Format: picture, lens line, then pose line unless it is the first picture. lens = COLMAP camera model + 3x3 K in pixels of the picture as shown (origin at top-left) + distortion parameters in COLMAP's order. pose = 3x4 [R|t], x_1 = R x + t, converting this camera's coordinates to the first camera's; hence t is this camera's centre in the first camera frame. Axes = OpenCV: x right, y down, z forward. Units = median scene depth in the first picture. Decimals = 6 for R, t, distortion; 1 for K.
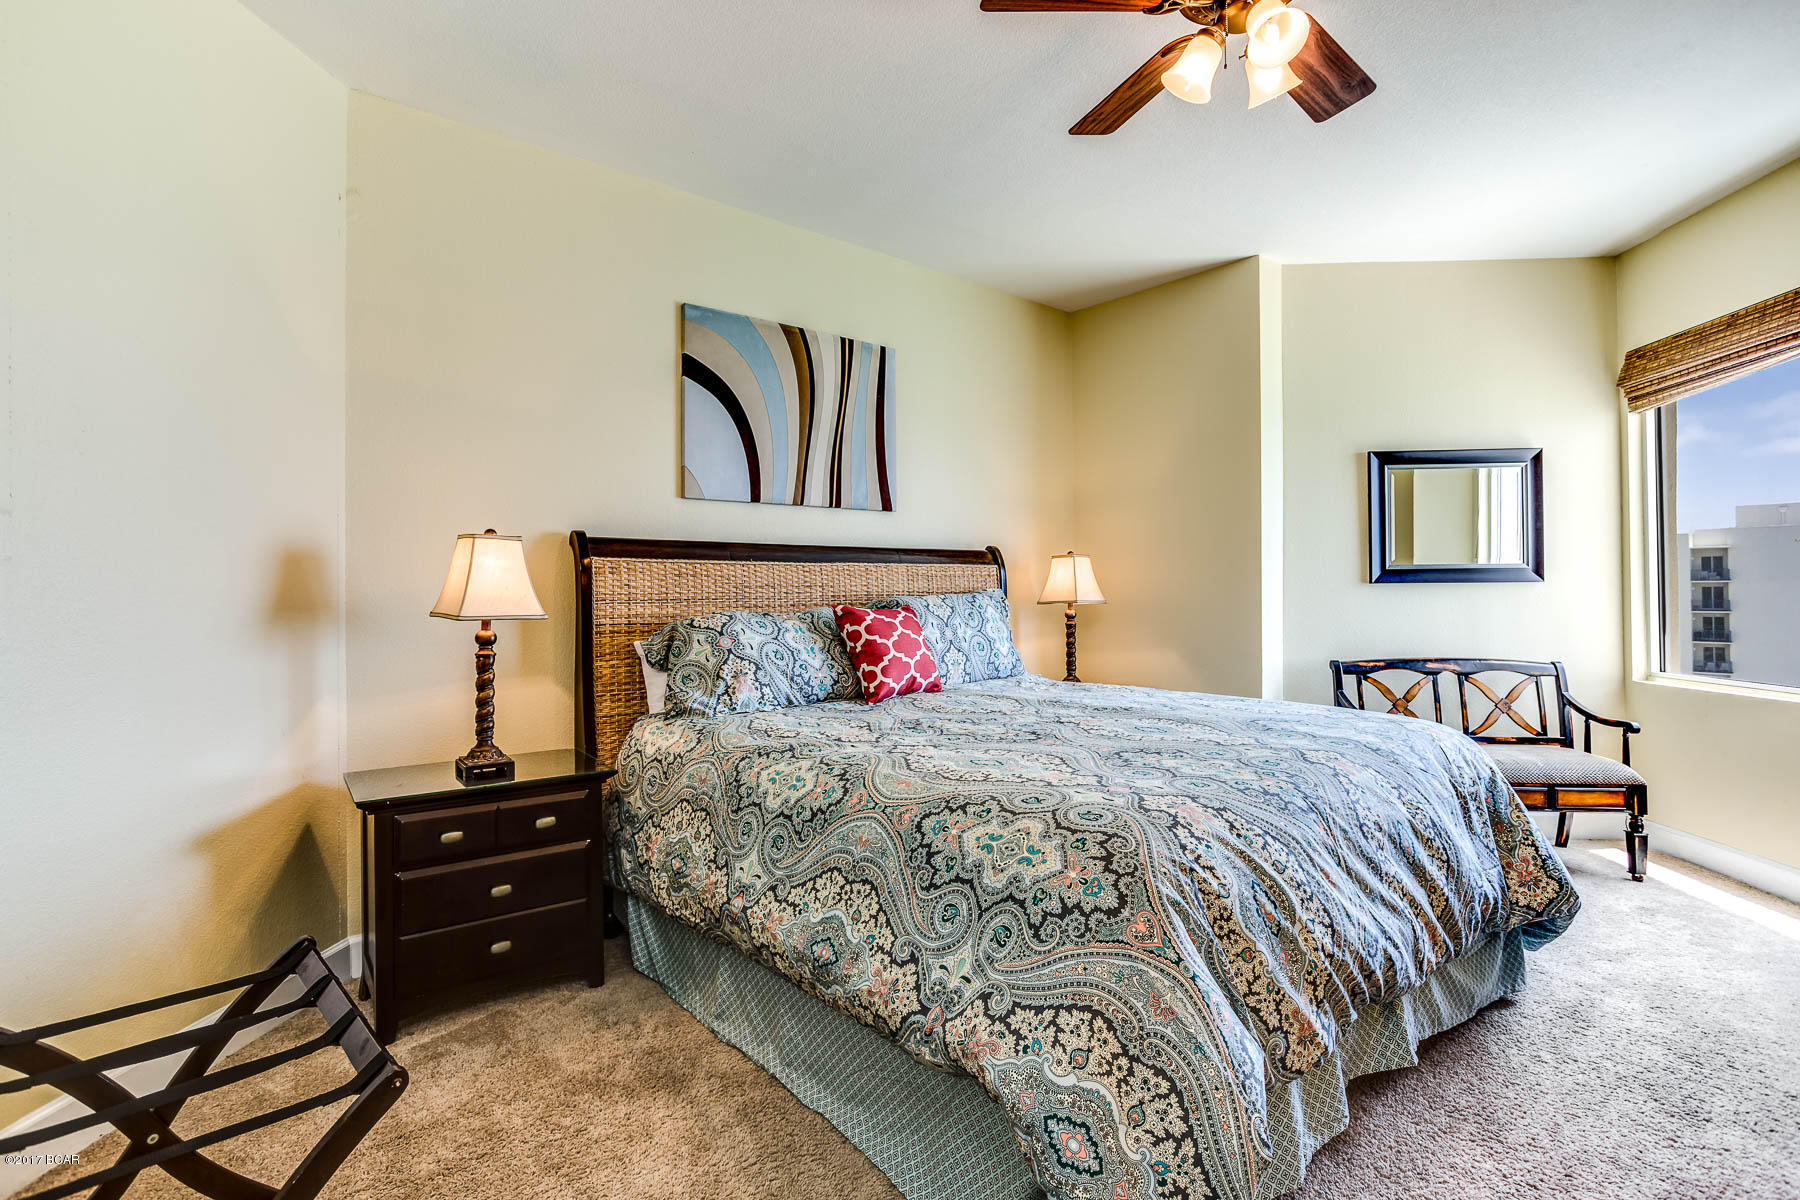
lens RADIAL K [[892.6, 0, 906.9], [0, 892.6, 583.5], [0, 0, 1]] dist [-0.072760, 0.045129]
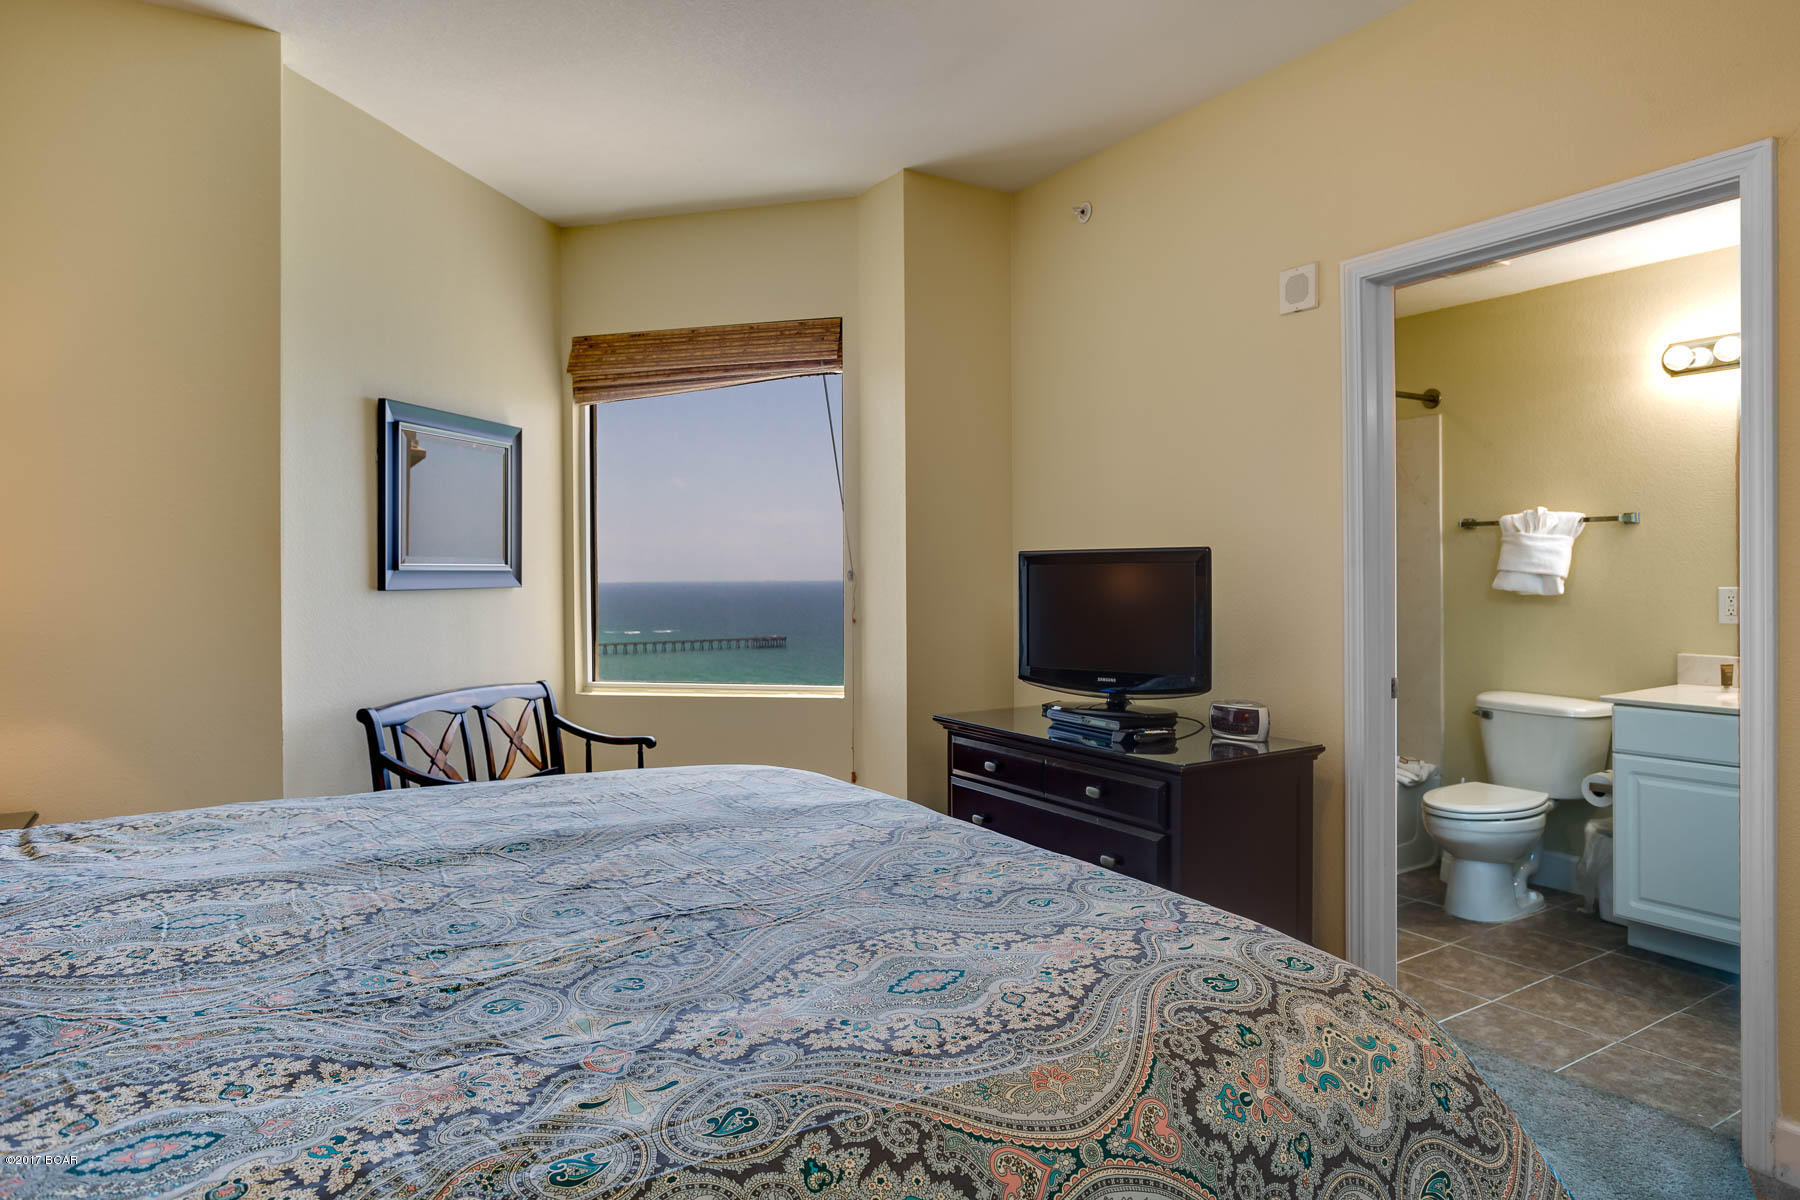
lens RADIAL K [[1100.6, 0, 899.8], [0, 1100.6, 575.2], [0, 0, 1]] dist [-0.007610, -0.001928]
pose [[0.137434, 0.003131, 0.990506, -0.566900], [-0.003408, 0.999991, -0.002688, -0.024970], [-0.990505, -0.003006, 0.137444, 1.017177]]
